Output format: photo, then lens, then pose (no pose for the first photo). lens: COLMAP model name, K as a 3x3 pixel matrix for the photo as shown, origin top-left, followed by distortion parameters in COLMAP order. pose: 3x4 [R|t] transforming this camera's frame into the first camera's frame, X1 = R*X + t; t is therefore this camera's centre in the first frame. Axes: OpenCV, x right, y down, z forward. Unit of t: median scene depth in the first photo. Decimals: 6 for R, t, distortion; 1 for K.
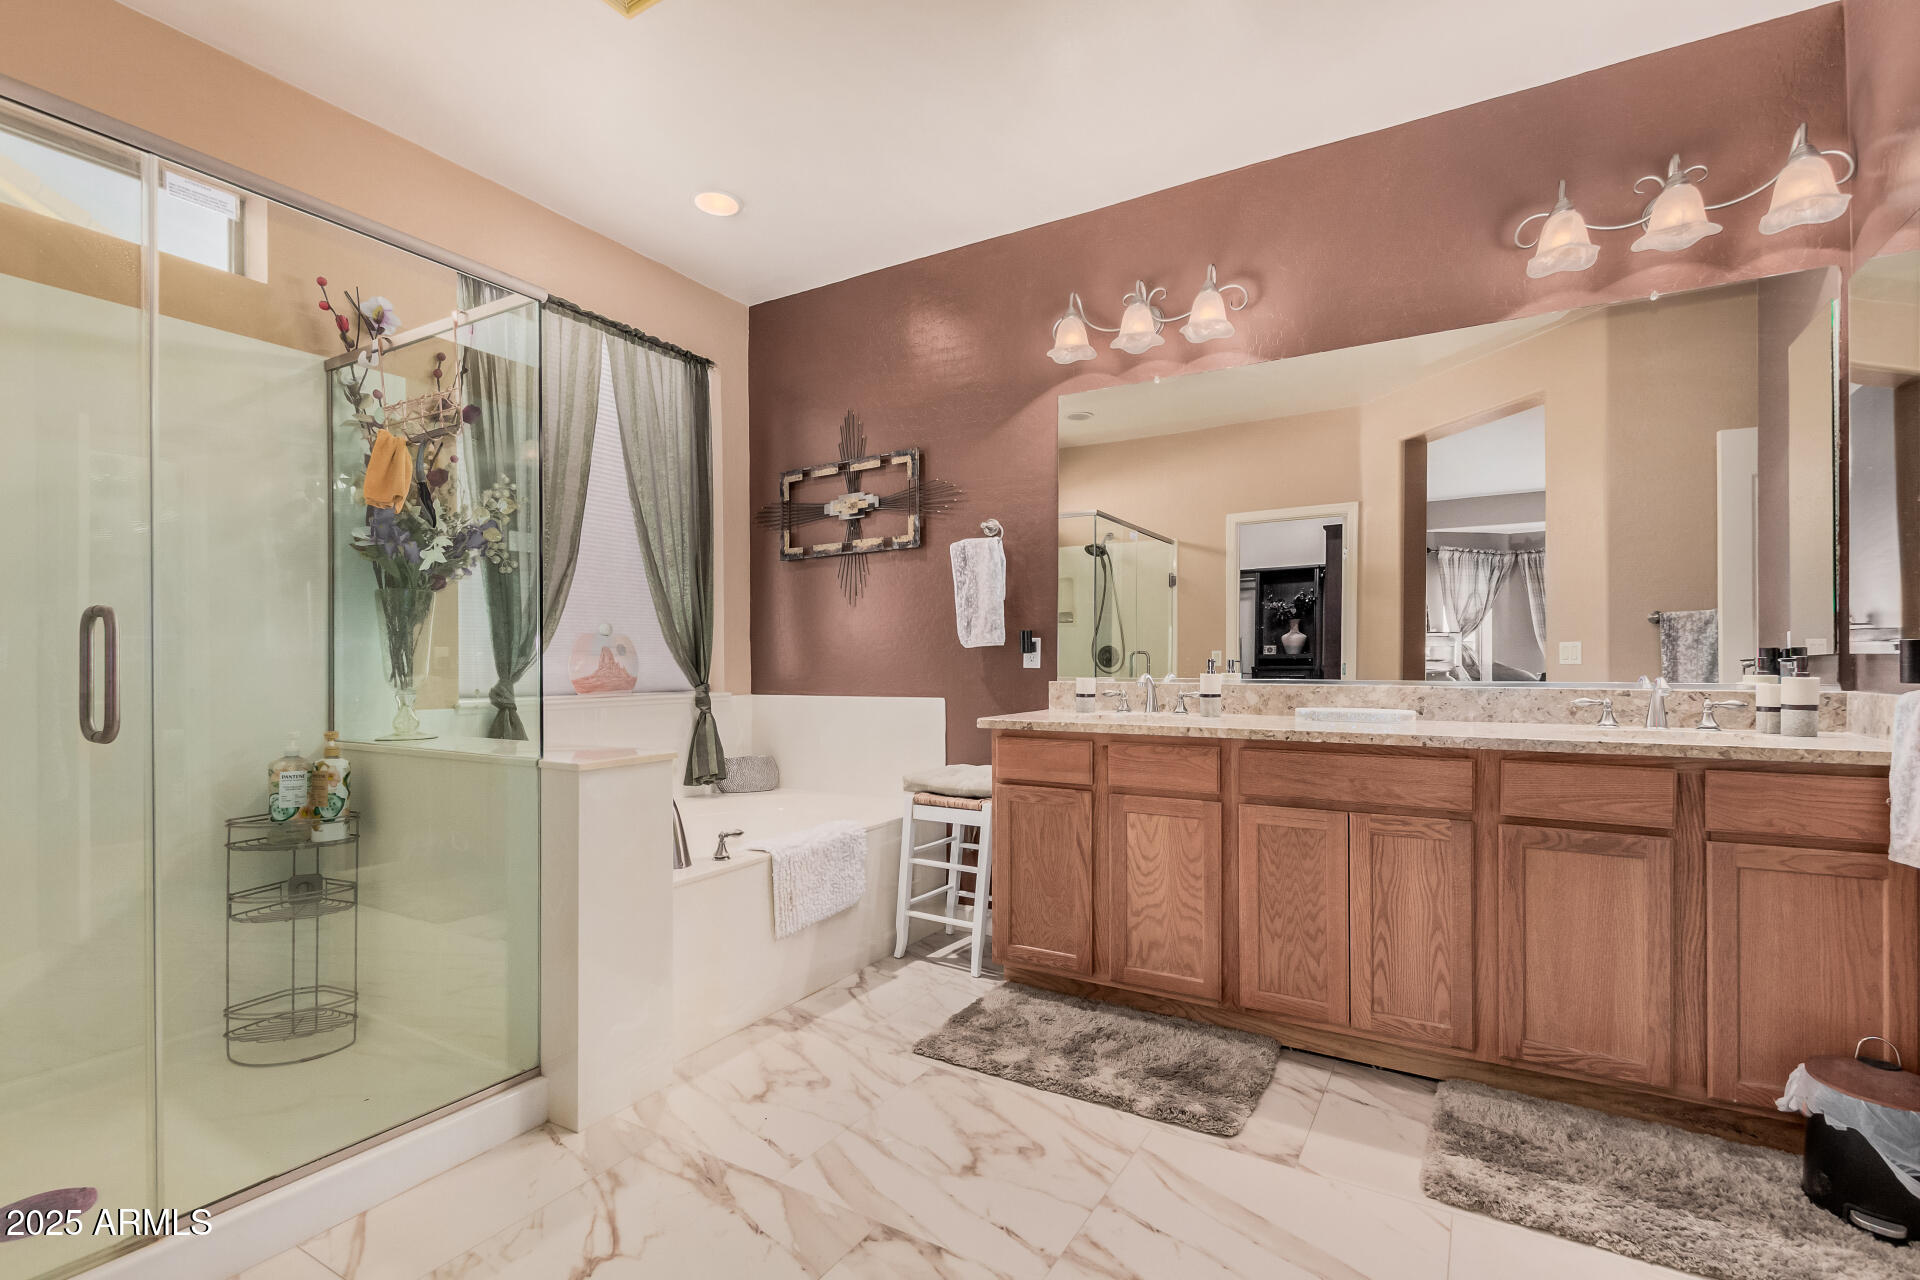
lens RADIAL K [[889.0, 0, 933.5], [0, 889.0, 662.9], [0, 0, 1]] dist [0.000559, -0.000073]
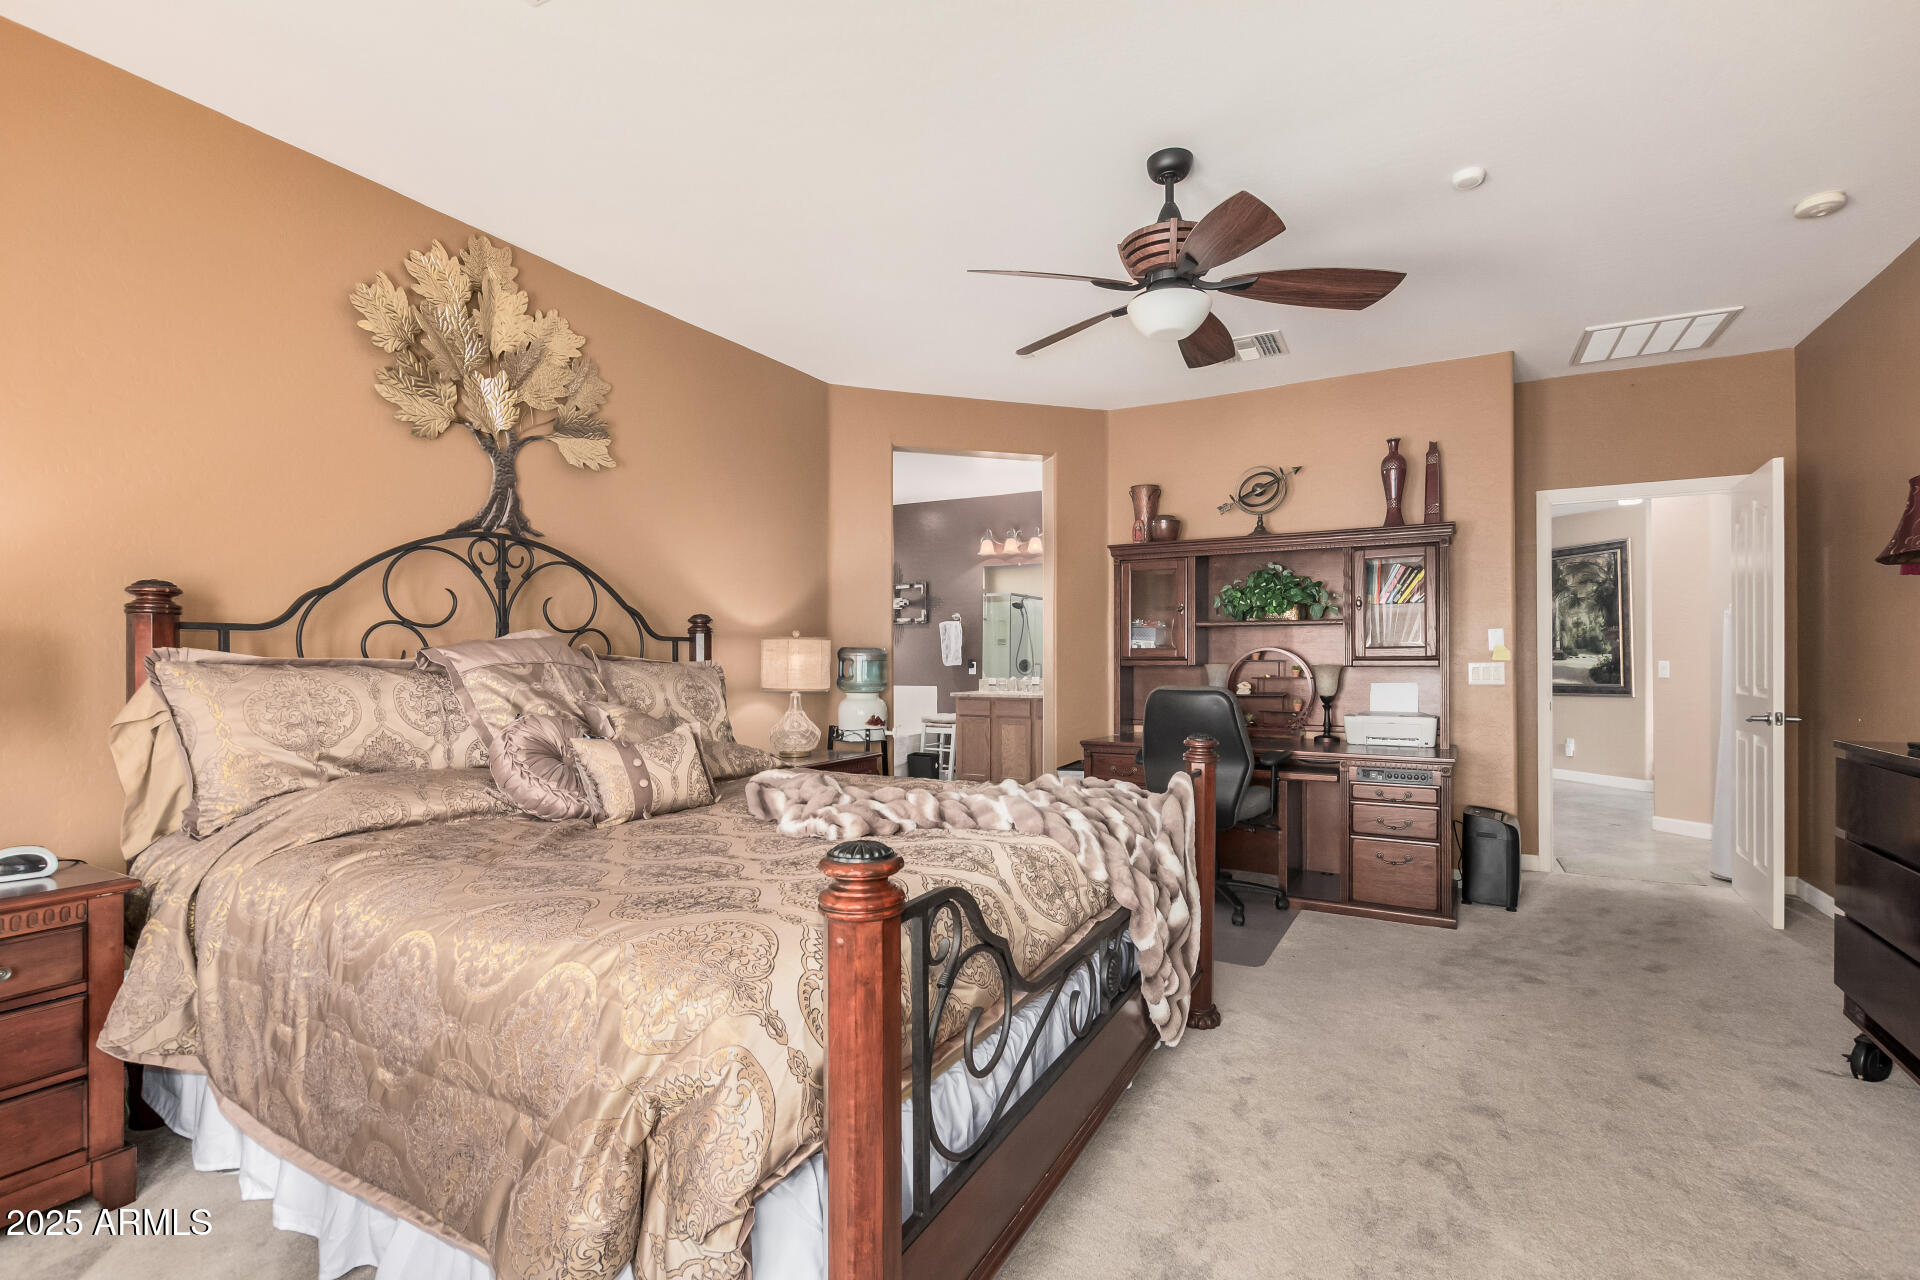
lens RADIAL K [[878.0, 0, 962.7], [0, 878.0, 645.5], [0, 0, 1]] dist [0.001912, -0.000353]
pose [[0.997774, 0.006148, 0.066396, -0.077582], [-0.004878, 0.999802, -0.019271, -0.026308], [-0.066502, 0.018904, 0.997607, -1.418095]]
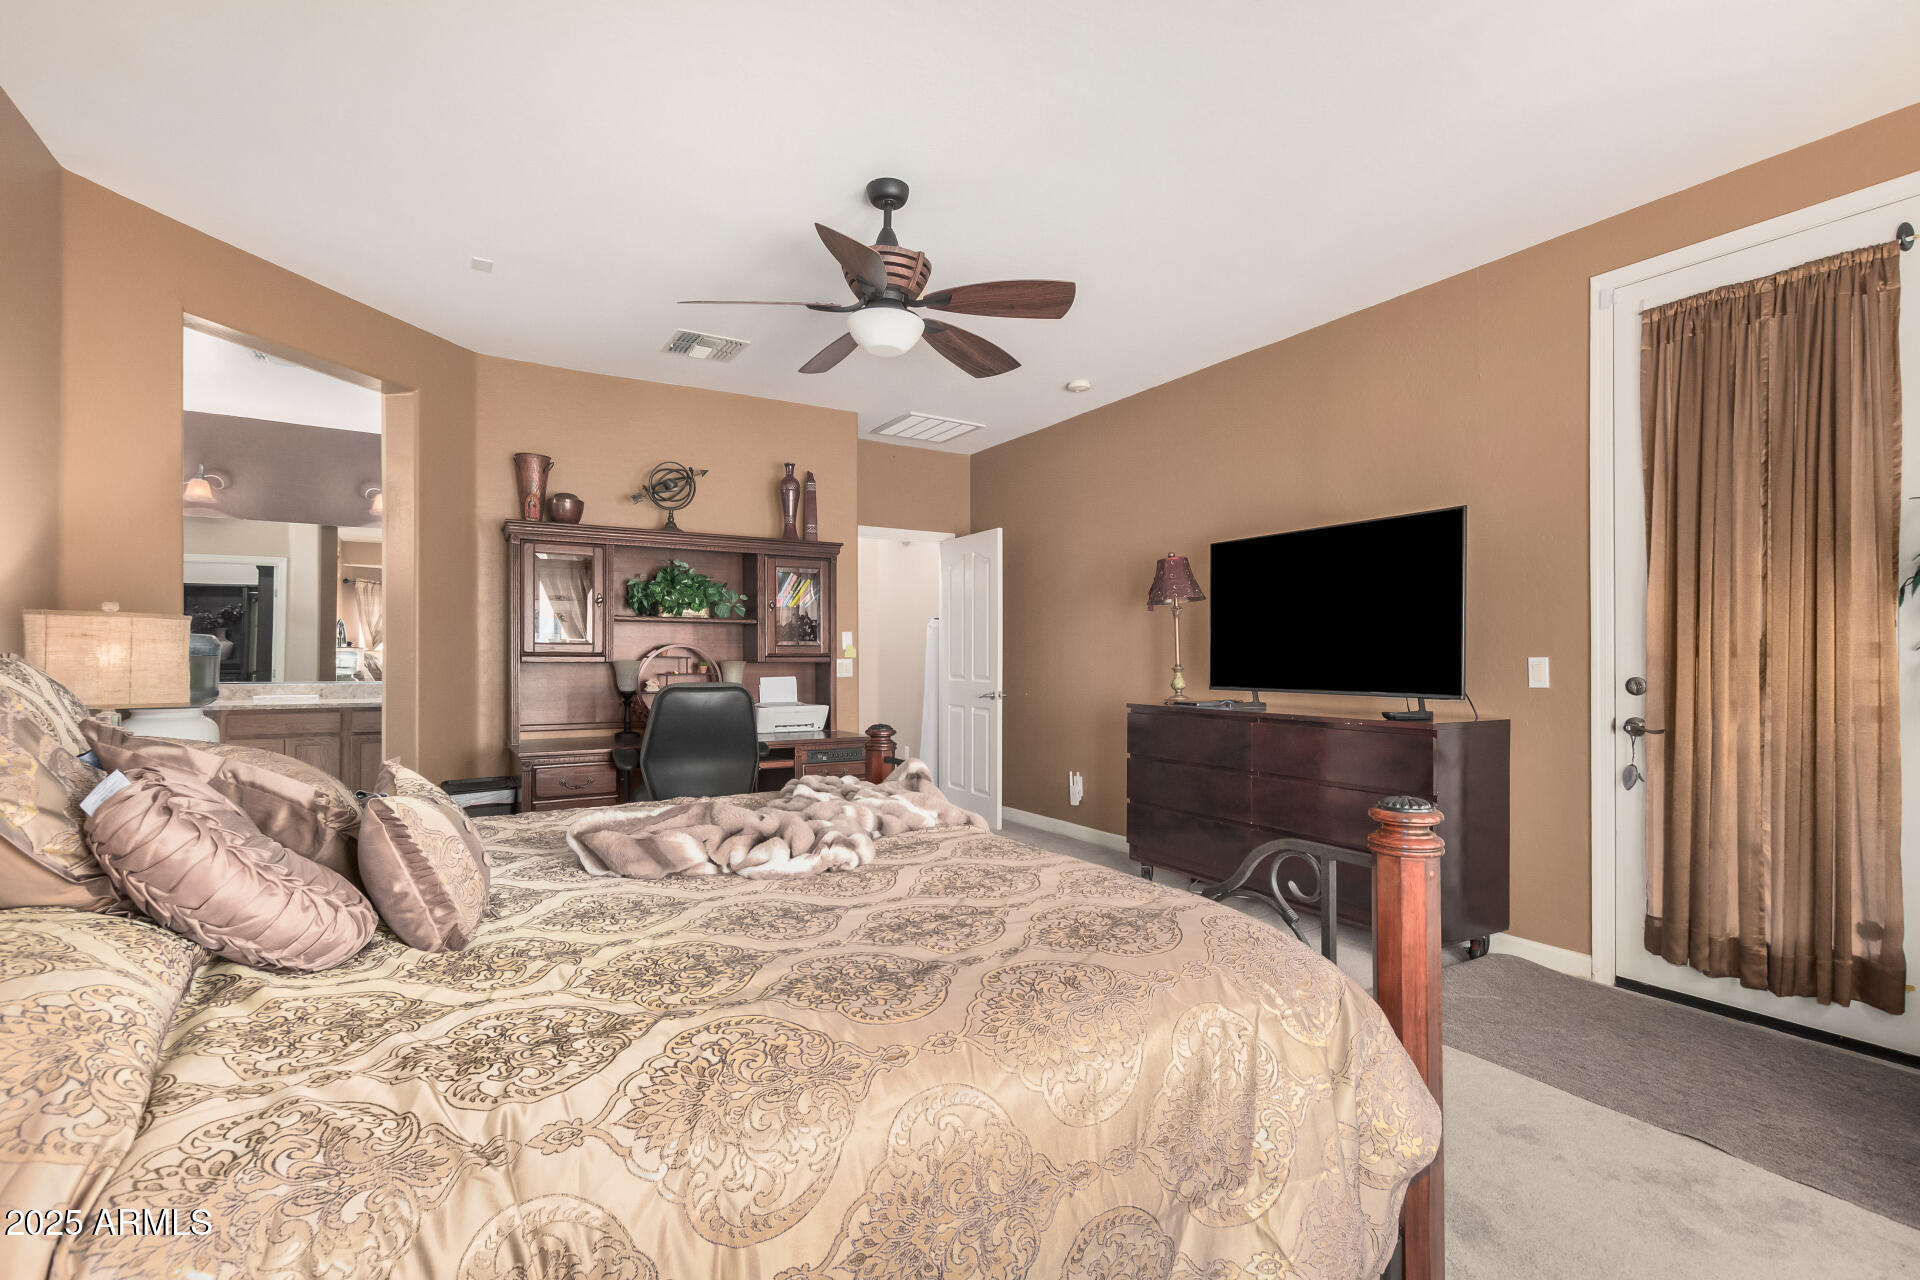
lens RADIAL K [[878.0, 0, 962.7], [0, 878.0, 645.5], [0, 0, 1]] dist [0.001912, -0.000353]
pose [[0.447668, 0.019615, 0.893985, -0.543055], [-0.002916, 0.999786, -0.020476, -0.022566], [-0.894195, 0.006560, 0.447629, -1.099050]]
